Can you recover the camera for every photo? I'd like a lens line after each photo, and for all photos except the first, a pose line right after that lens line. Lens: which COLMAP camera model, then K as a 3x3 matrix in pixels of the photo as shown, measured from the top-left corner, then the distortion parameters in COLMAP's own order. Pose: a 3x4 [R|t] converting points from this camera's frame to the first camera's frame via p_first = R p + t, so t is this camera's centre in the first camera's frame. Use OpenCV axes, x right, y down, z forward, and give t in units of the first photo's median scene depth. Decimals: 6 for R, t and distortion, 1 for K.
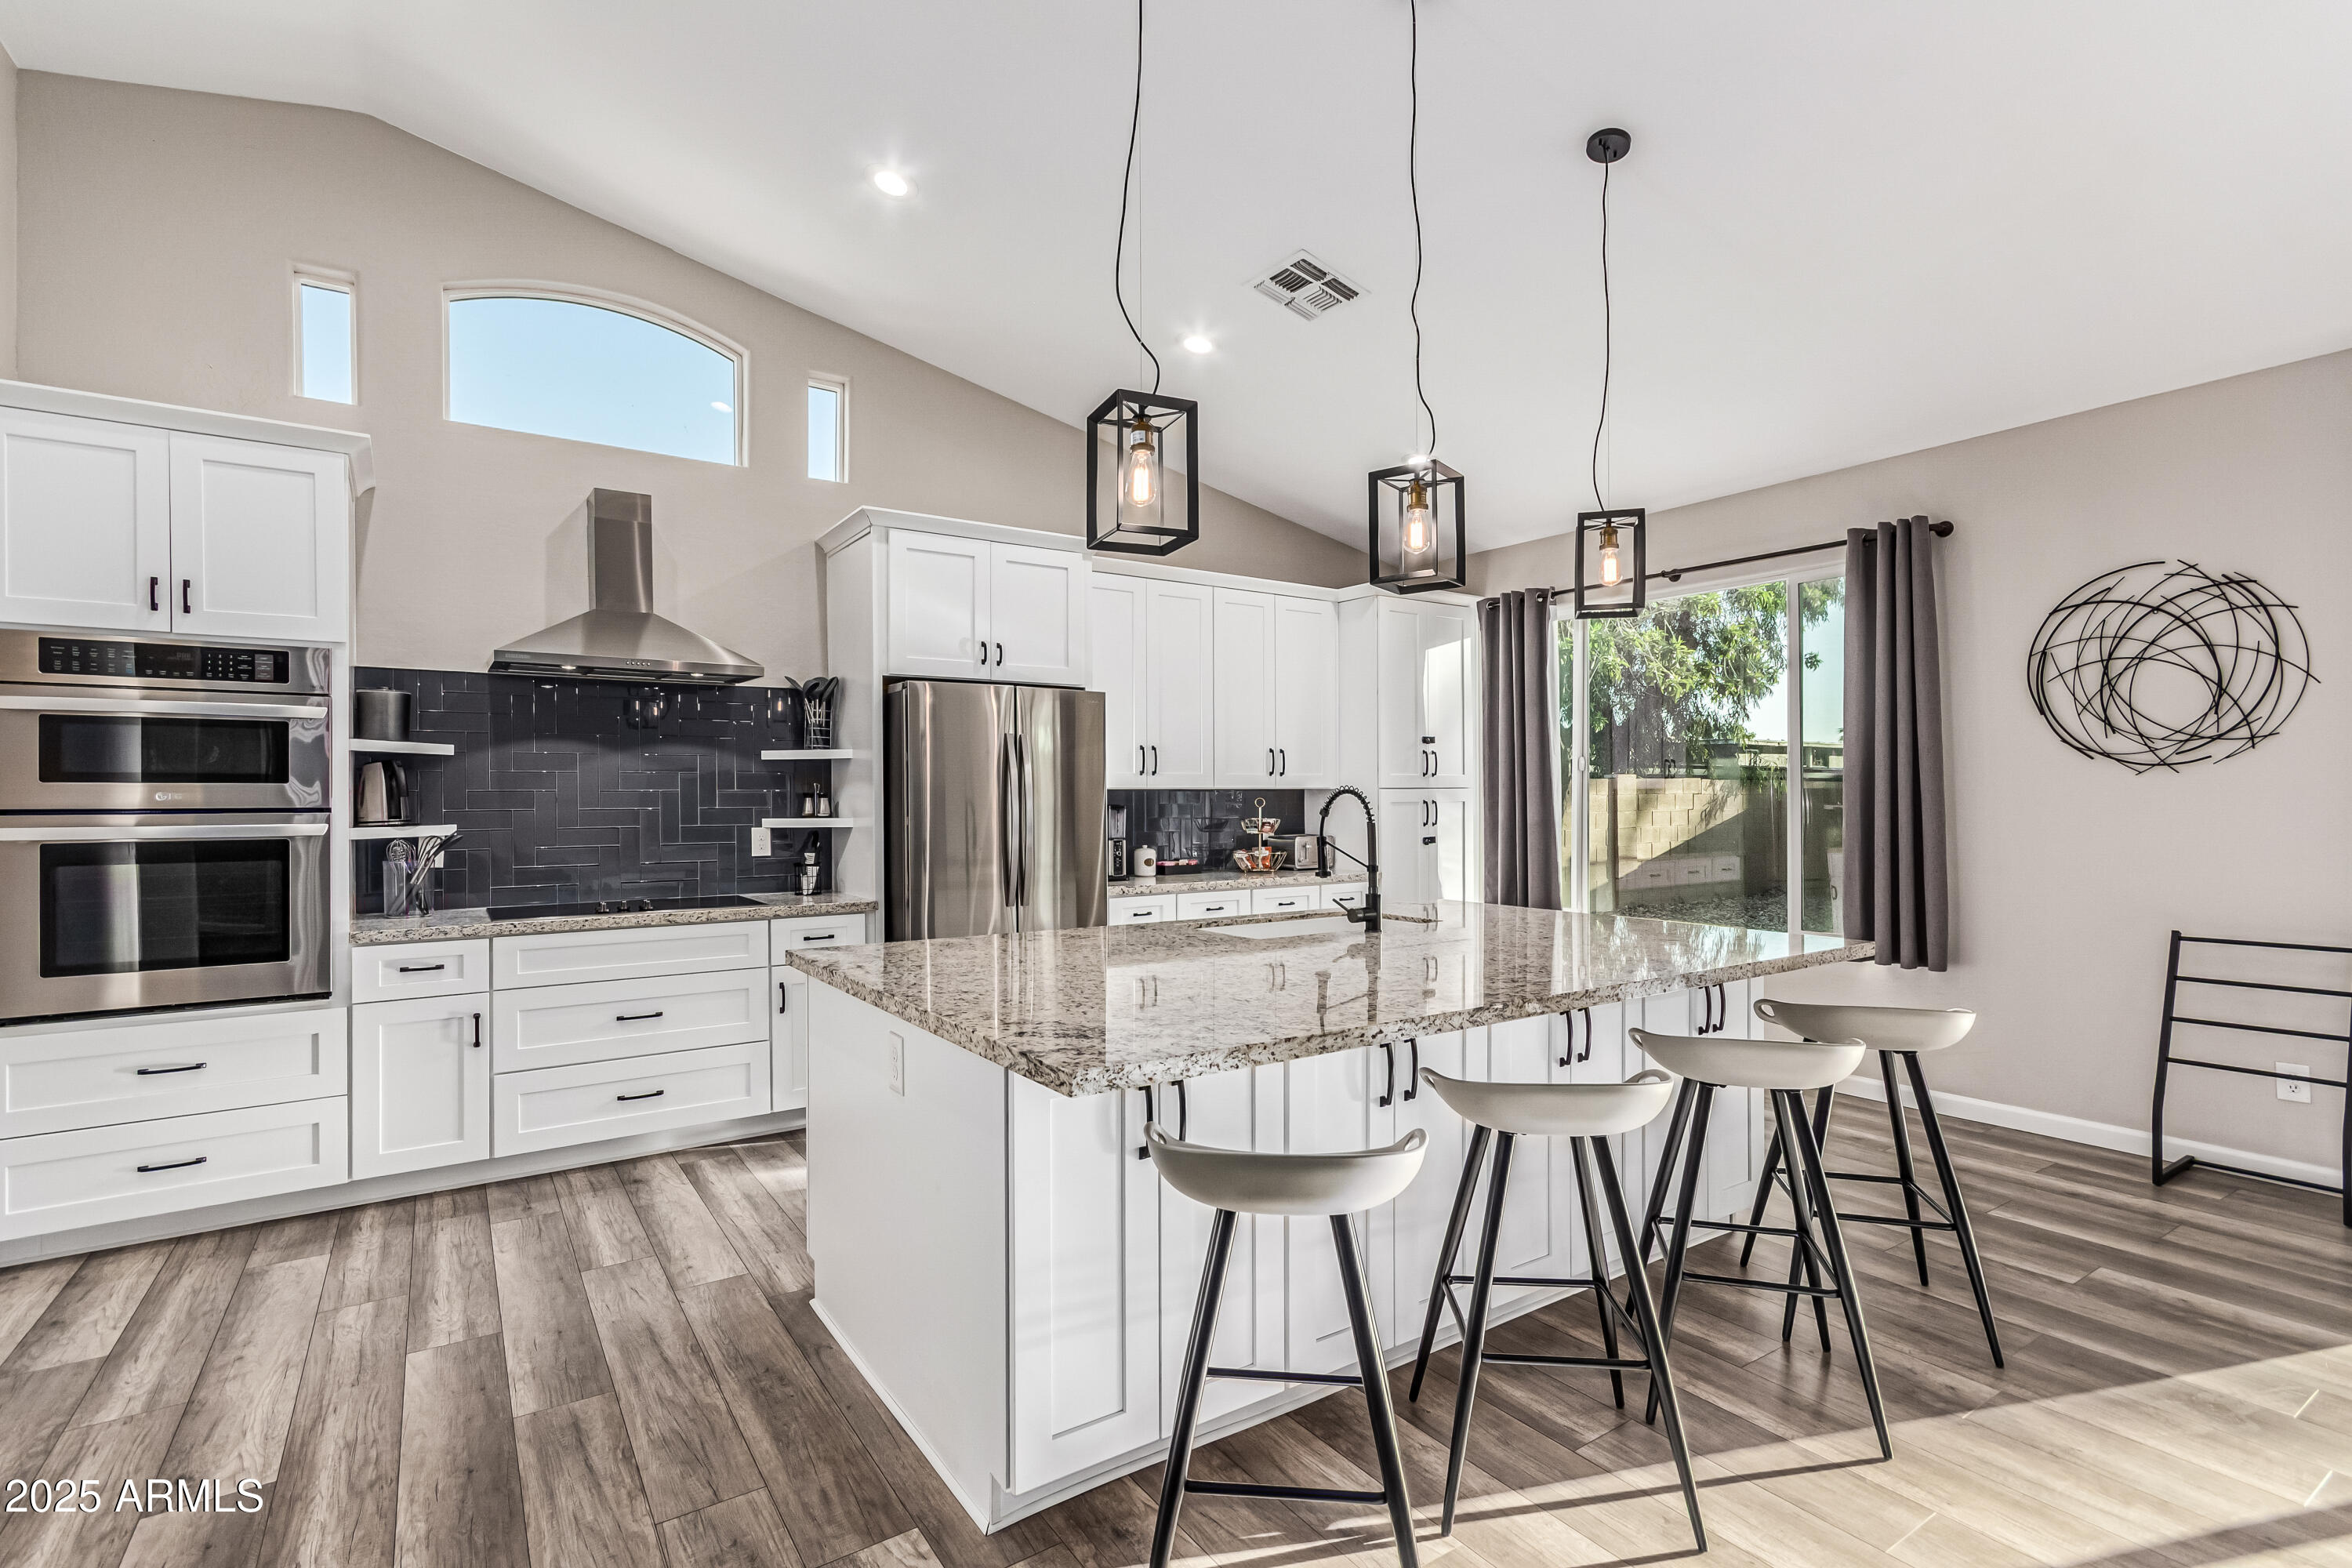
lens RADIAL K [[1107.8, 0, 1159.8], [0, 1107.8, 798.1], [0, 0, 1]] dist [0.017207, 0.000155]
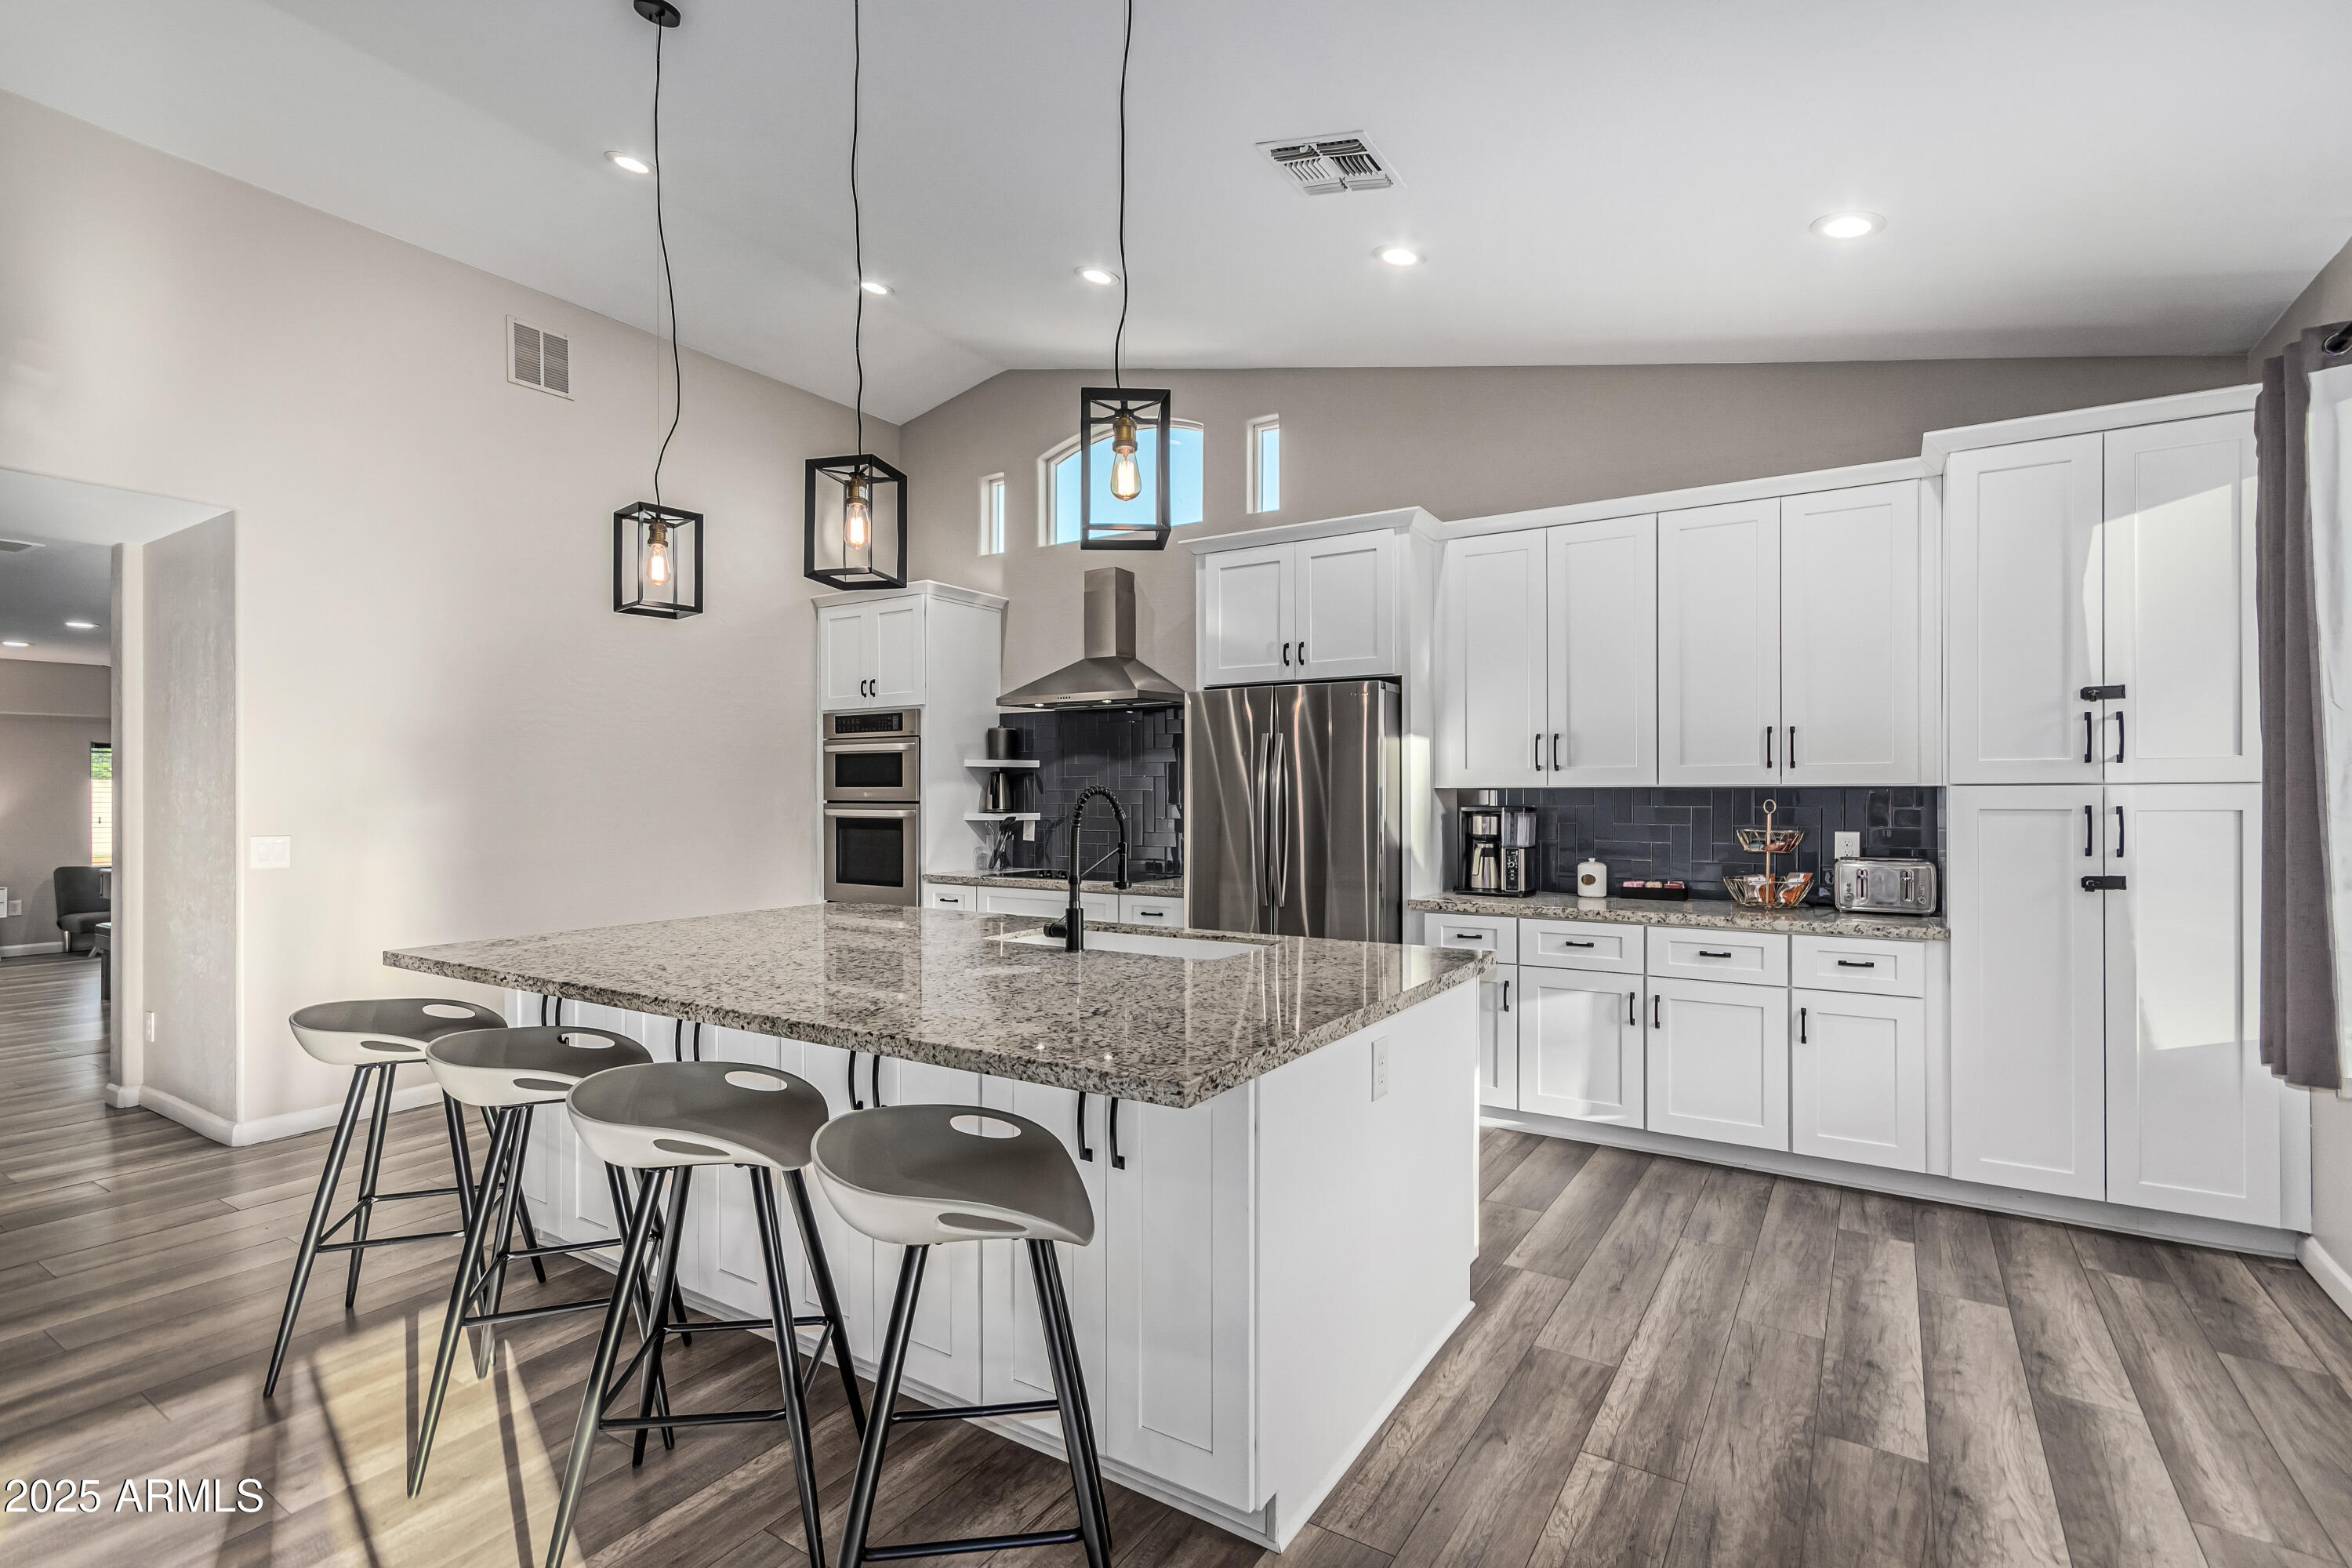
lens RADIAL K [[1107.8, 0, 1163.5], [0, 1107.8, 779.4], [0, 0, 1]] dist [0.017207, 0.000155]
pose [[0.409468, -0.010440, -0.912265, 0.699778], [-0.003483, 0.999909, -0.013006, -0.002966], [0.912318, 0.008503, 0.409395, 0.478676]]
